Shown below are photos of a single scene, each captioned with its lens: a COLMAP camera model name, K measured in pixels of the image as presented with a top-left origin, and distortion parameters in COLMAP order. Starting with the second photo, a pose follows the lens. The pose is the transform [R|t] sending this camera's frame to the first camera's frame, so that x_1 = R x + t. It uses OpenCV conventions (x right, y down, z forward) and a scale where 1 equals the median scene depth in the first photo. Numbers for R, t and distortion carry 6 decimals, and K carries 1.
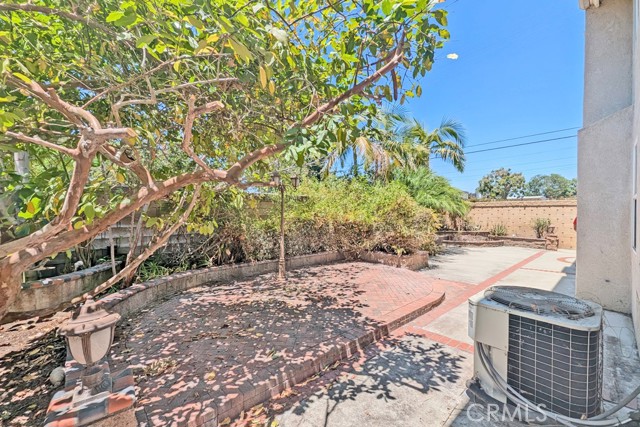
lens RADIAL K [[262.3, 0, 320.2], [0, 262.3, 212.5], [0, 0, 1]] dist [0.002713, -0.000539]
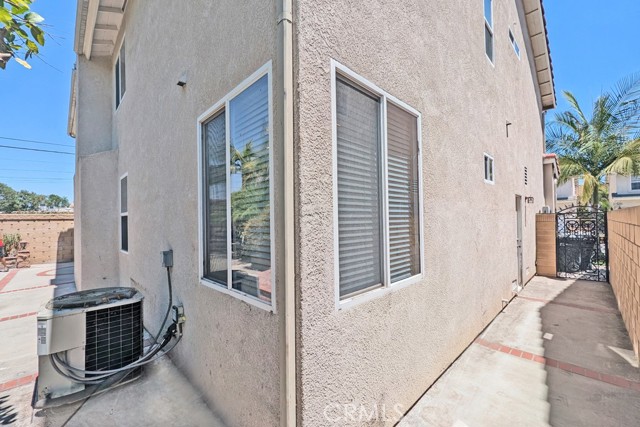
lens RADIAL K [[262.3, 0, 320.1], [0, 262.3, 216.8], [0, 0, 1]] dist [0.002713, -0.000539]
pose [[-0.056261, 0.013859, 0.998320, -0.481496], [0.022927, 0.999658, -0.012585, -0.003945], [-0.998153, 0.022180, -0.056559, 0.008751]]
